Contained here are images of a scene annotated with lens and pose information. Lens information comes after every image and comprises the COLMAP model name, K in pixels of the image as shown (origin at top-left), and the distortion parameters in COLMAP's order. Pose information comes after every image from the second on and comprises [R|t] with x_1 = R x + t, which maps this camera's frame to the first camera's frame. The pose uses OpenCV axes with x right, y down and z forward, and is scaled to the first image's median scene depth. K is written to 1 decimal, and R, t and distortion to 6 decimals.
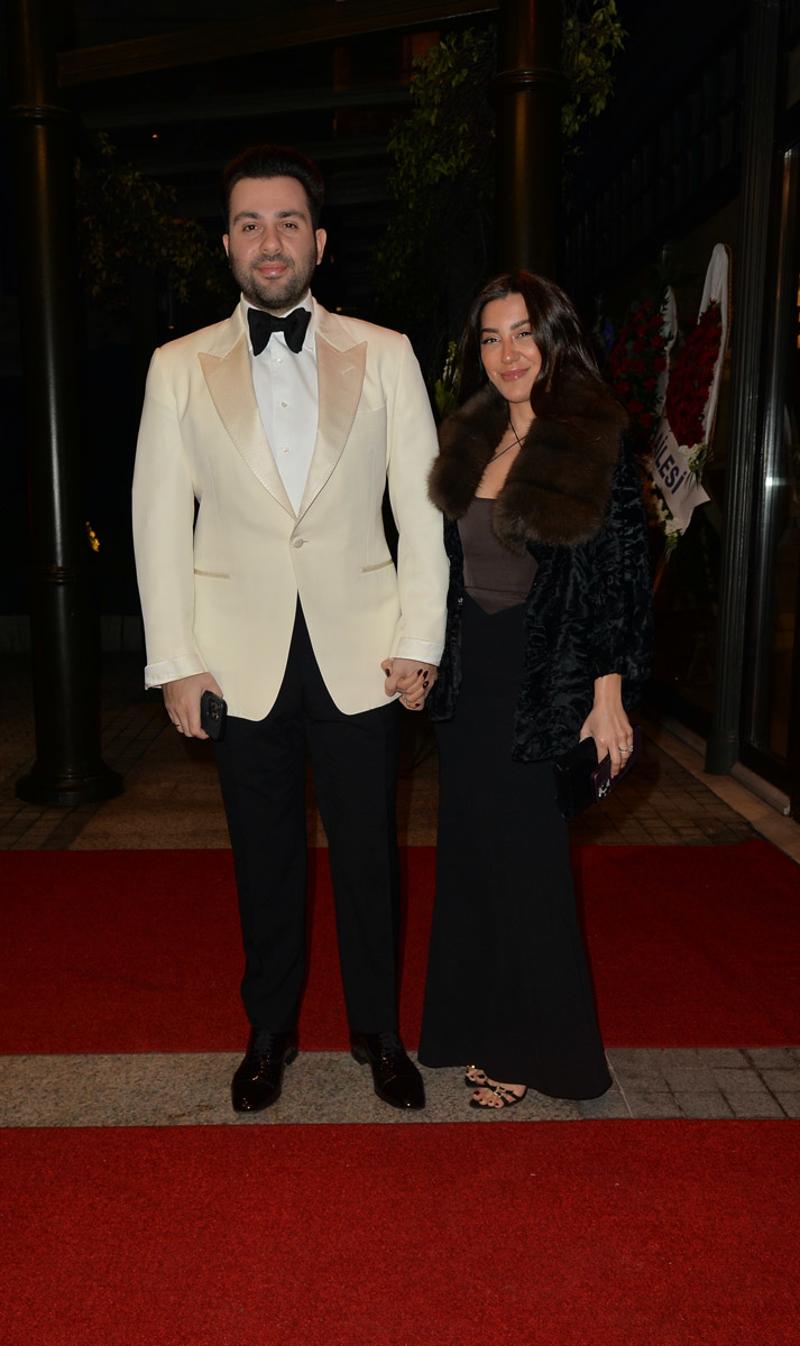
lens RADIAL K [[1185.1, 0, 369.3], [0, 1185.1, 704.1], [0, 0, 1]] dist [-0.006466, -0.008314]
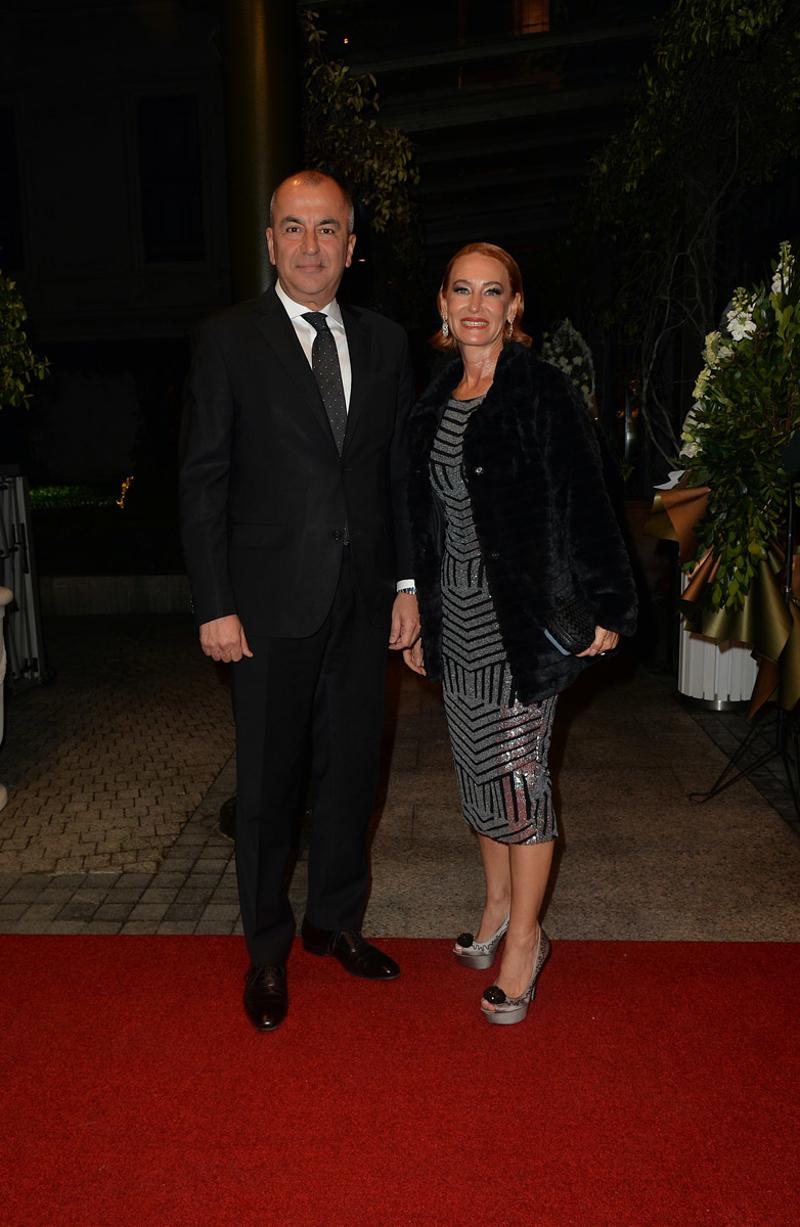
lens RADIAL K [[1029.0, 0, 343.5], [0, 1029.0, 618.6], [0, 0, 1]] dist [-0.008121, -0.006954]
pose [[0.995291, -0.008252, -0.096578, -0.143957], [0.007902, 0.999961, -0.004006, -0.061044], [0.096608, 0.003223, 0.995317, 0.305092]]
